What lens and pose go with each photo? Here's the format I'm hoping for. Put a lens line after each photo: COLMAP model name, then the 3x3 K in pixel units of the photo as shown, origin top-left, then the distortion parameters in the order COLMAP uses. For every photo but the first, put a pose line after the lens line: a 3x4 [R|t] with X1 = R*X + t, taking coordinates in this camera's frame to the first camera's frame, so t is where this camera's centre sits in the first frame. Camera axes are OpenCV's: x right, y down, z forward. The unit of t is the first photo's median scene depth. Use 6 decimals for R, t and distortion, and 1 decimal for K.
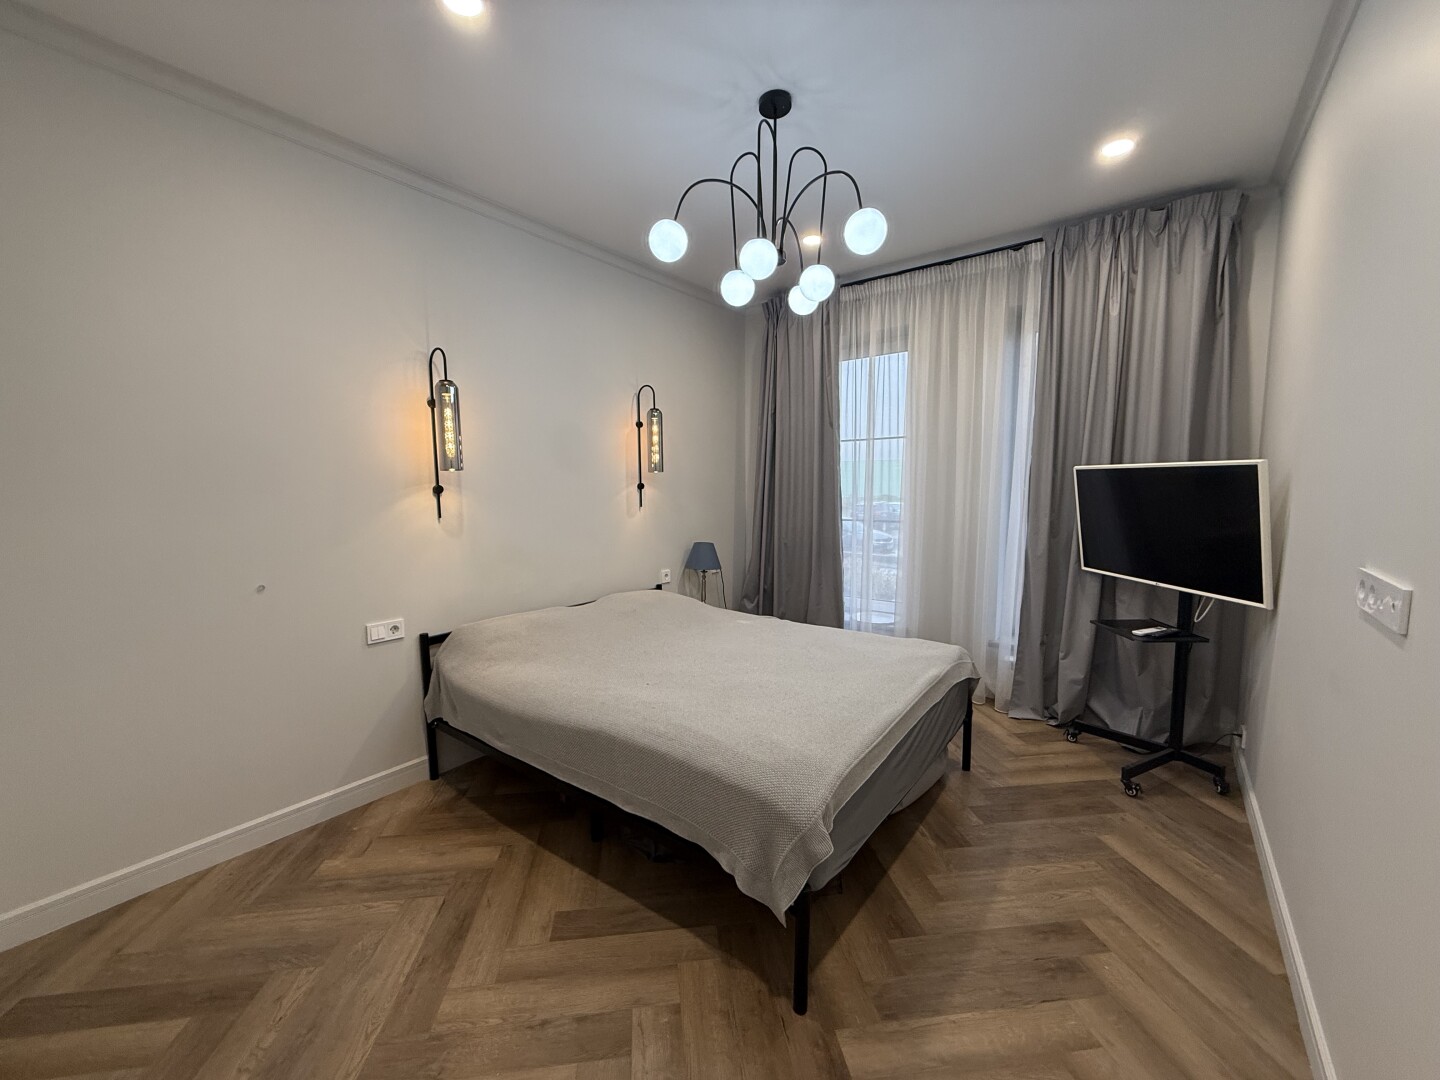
lens RADIAL K [[570.7, 0, 714.3], [0, 570.7, 539.5], [0, 0, 1]] dist [-0.000075, 0.000118]
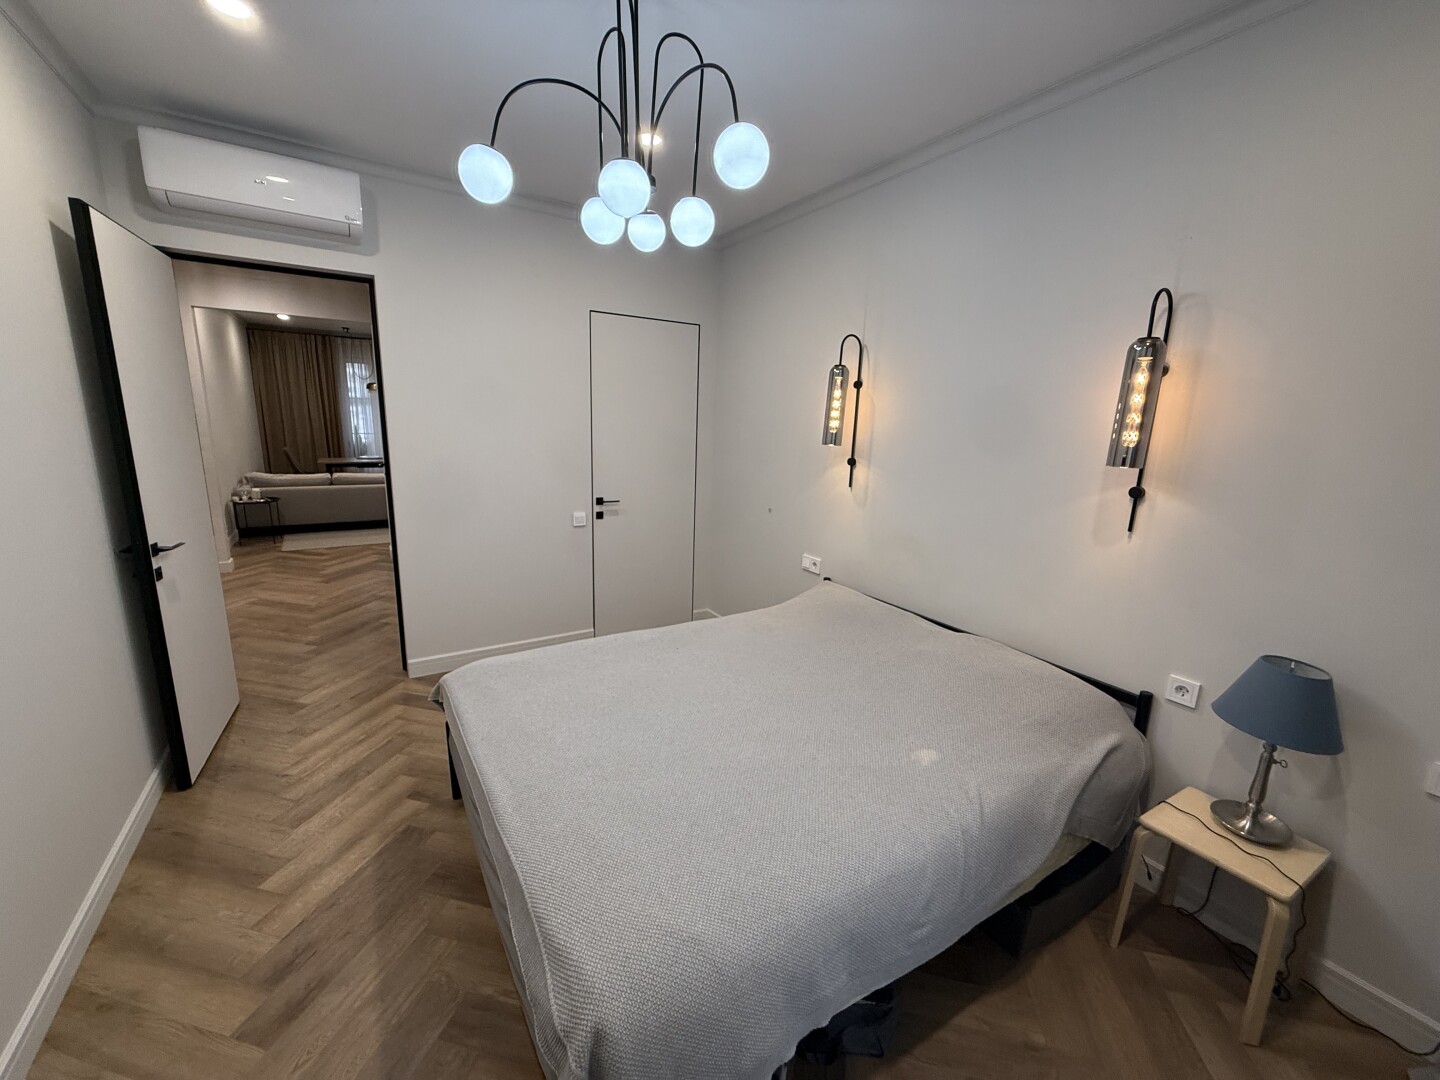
lens RADIAL K [[570.7, 0, 714.3], [0, 570.7, 539.5], [0, 0, 1]] dist [-0.000075, 0.000118]
pose [[-0.345703, 0.195166, -0.917823, 0.724848], [-0.116735, 0.961587, 0.248441, -0.201658], [0.931054, 0.193029, -0.309641, 1.201206]]
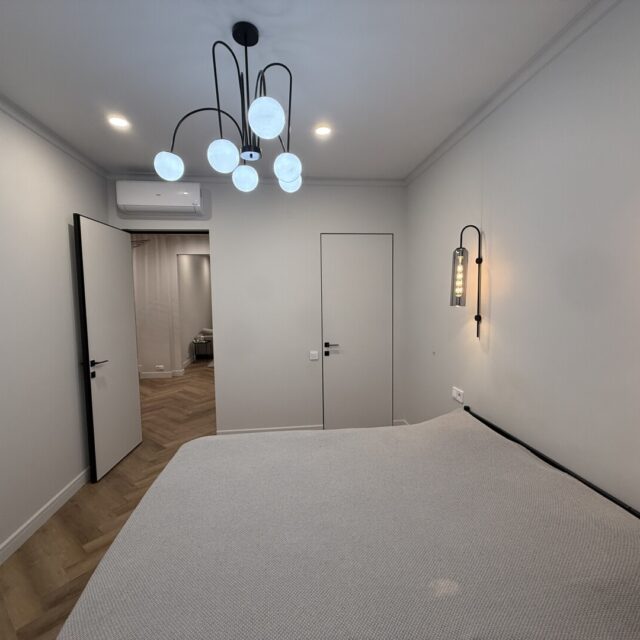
lens RADIAL K [[337.8, 0, 316.5], [0, 337.8, 321.0], [0, 0, 1]] dist [-0.000052, 0.000130]
pose [[-0.714620, 0.074135, -0.695573, 0.461506], [-0.043586, 0.987717, 0.150051, -0.207038], [0.698154, 0.137546, -0.702611, 1.414478]]
